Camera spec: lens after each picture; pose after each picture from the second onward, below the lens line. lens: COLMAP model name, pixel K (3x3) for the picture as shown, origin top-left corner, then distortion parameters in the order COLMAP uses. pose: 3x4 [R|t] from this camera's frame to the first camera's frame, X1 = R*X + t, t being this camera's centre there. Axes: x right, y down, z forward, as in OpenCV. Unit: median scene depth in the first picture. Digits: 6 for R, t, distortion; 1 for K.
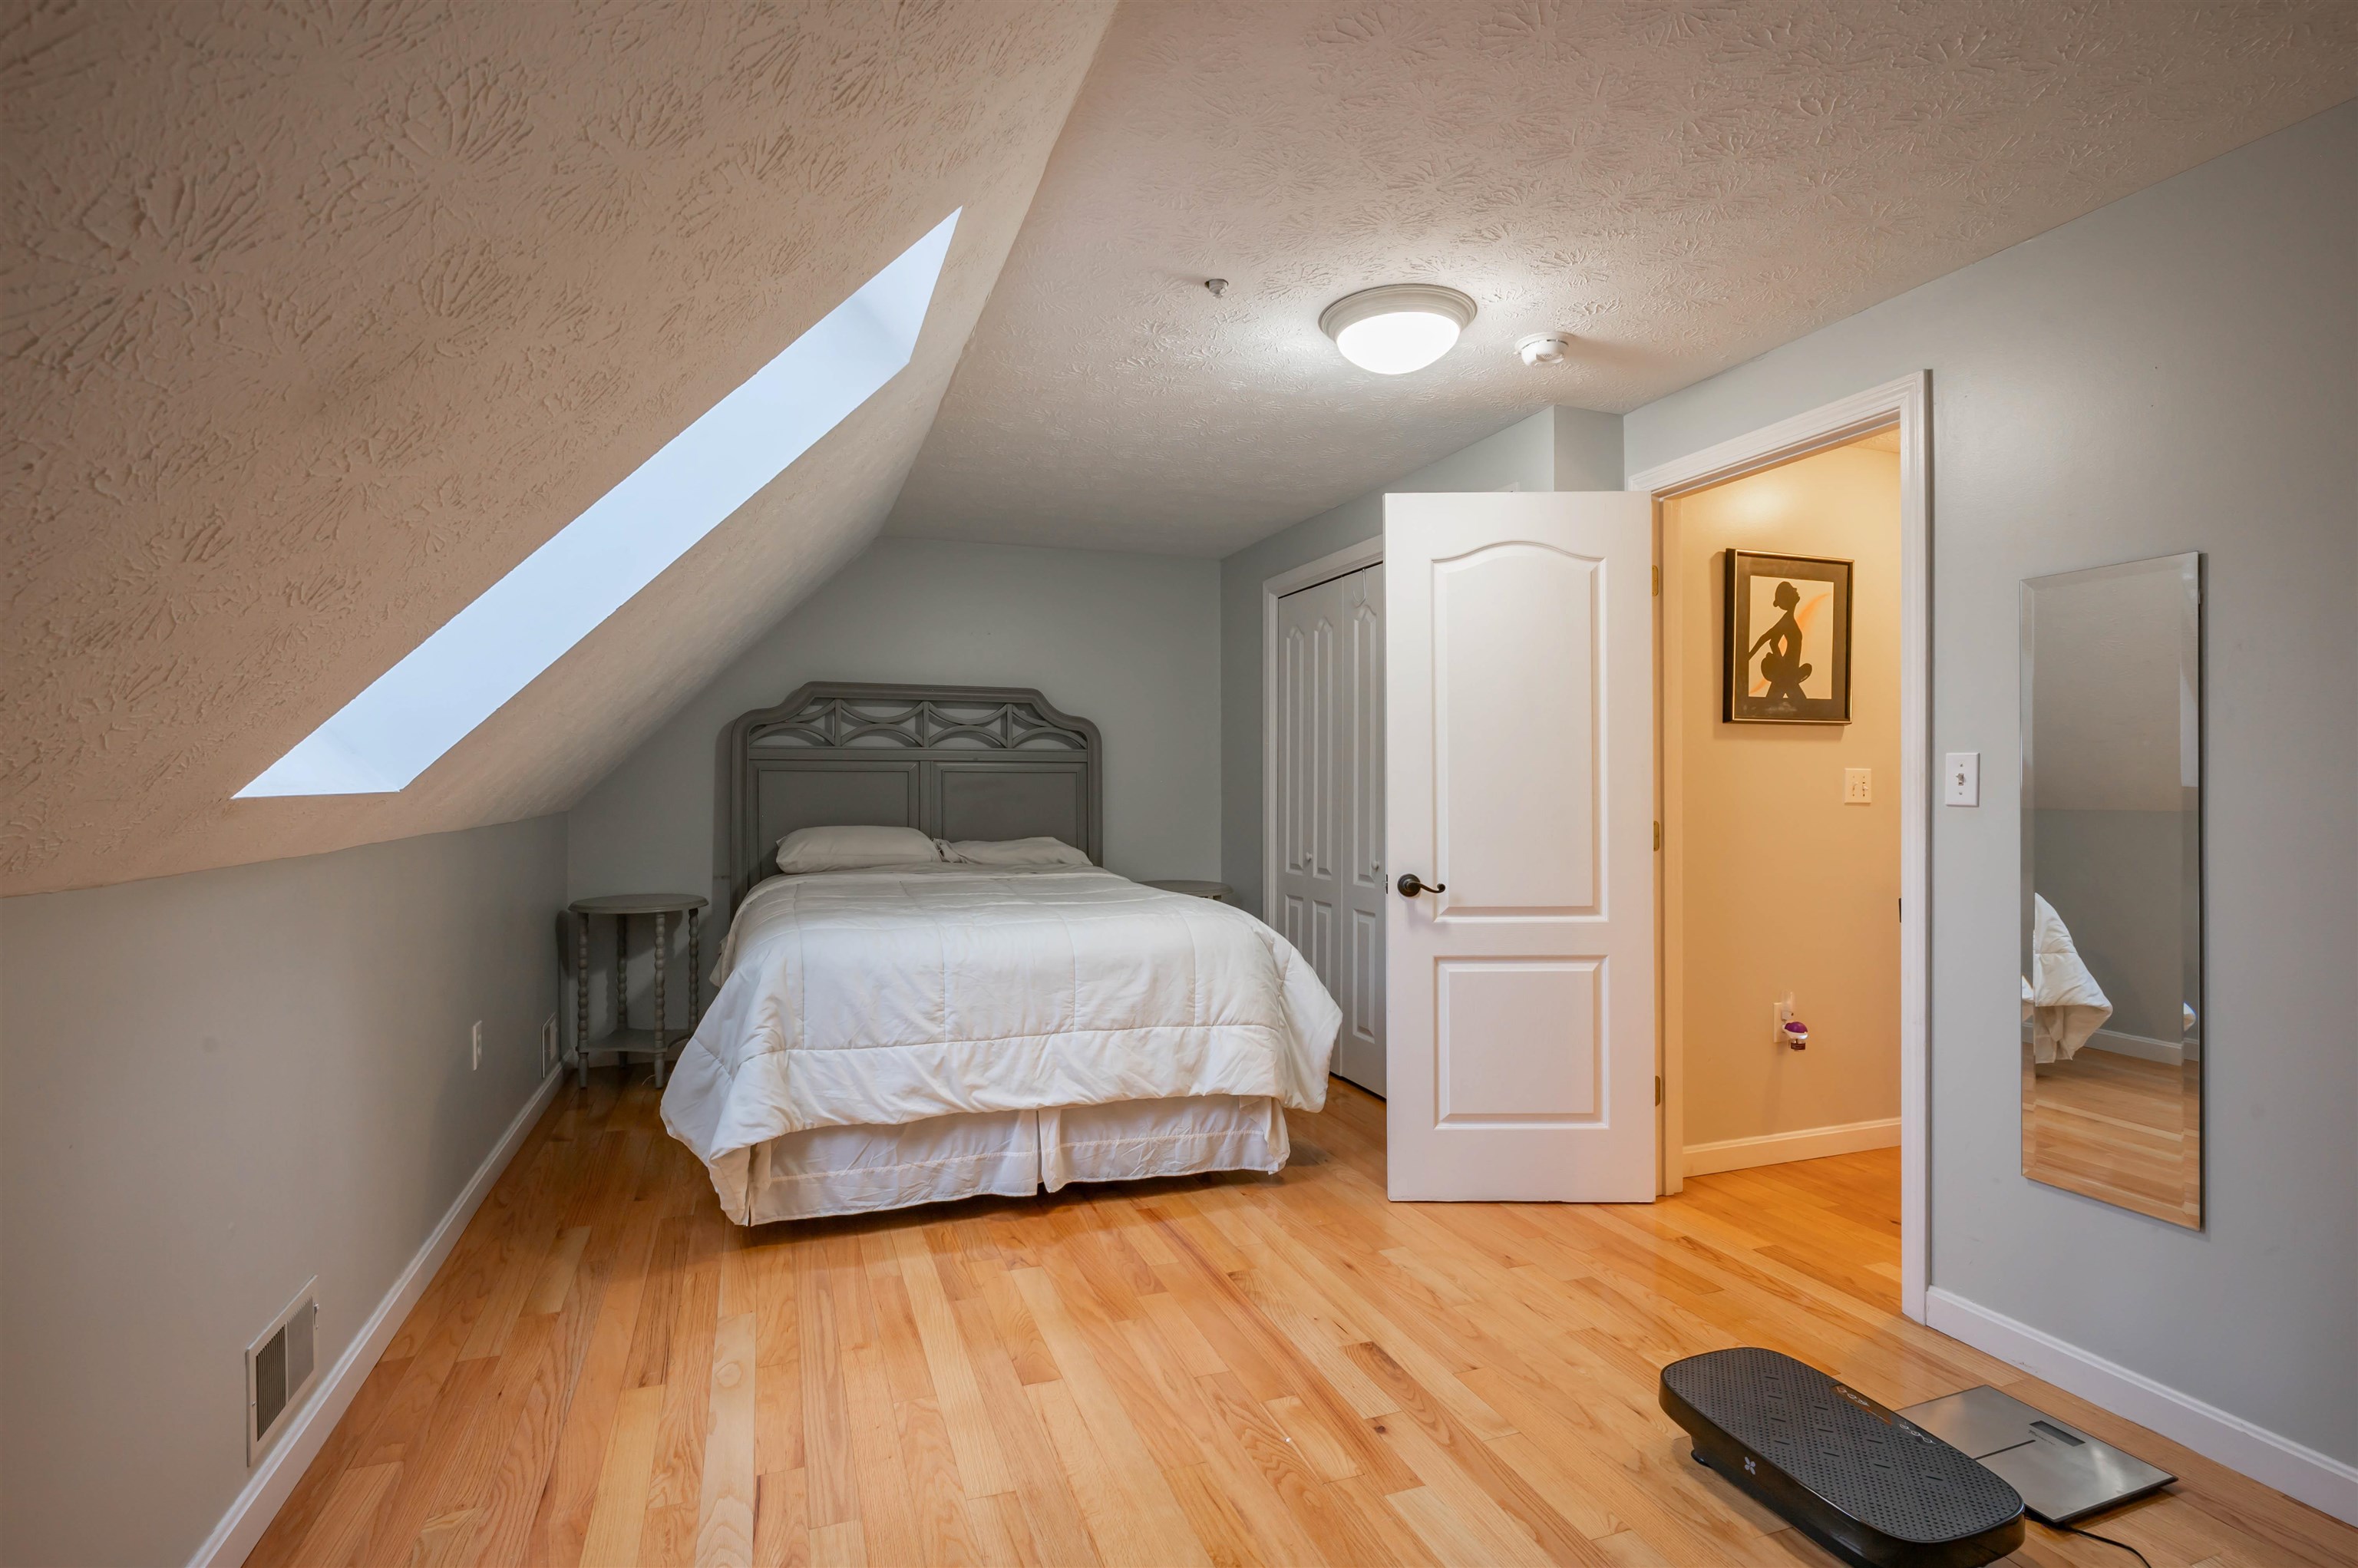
lens RADIAL K [[1141.9, 0, 1175.7], [0, 1141.9, 784.1], [0, 0, 1]] dist [0.008259, 0.002543]
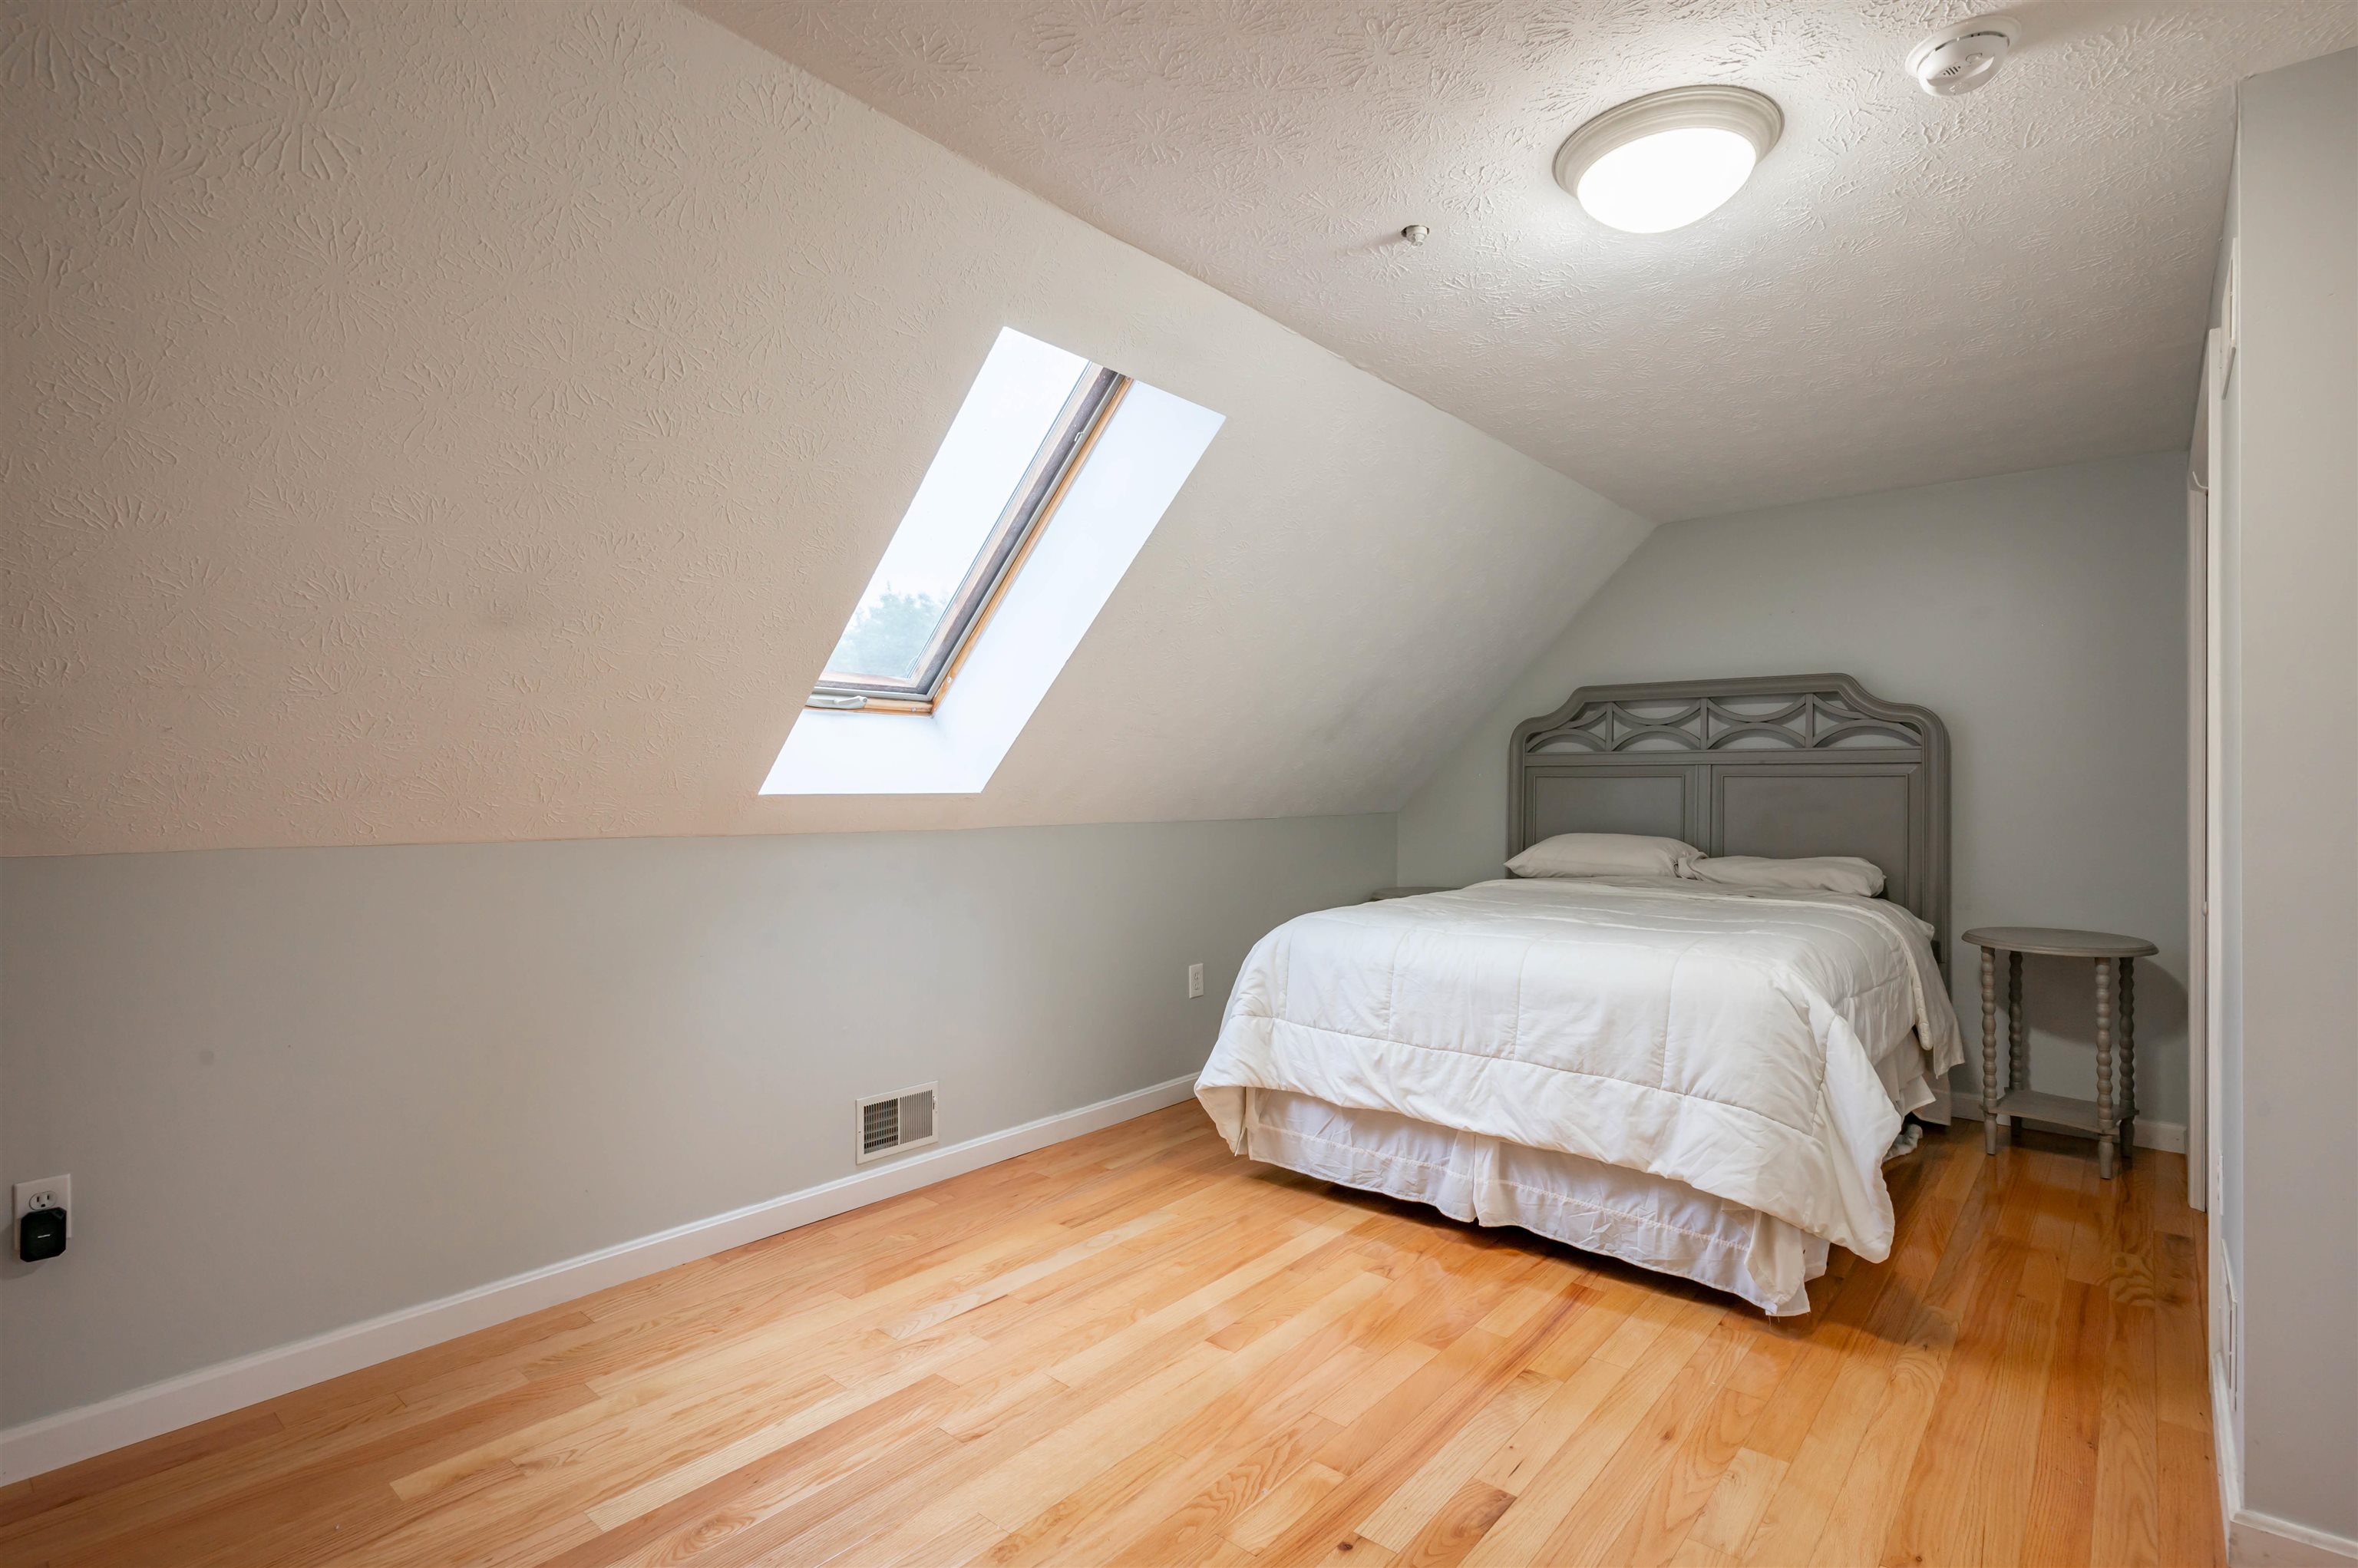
lens RADIAL K [[1141.9, 0, 1170.2], [0, 1141.9, 790.5], [0, 0, 1]] dist [0.008259, 0.002543]
pose [[0.491755, 0.000812, -0.870733, 0.567881], [-0.001727, 0.999999, -0.000042, 0.001318], [0.870732, 0.001524, 0.491756, 0.309081]]
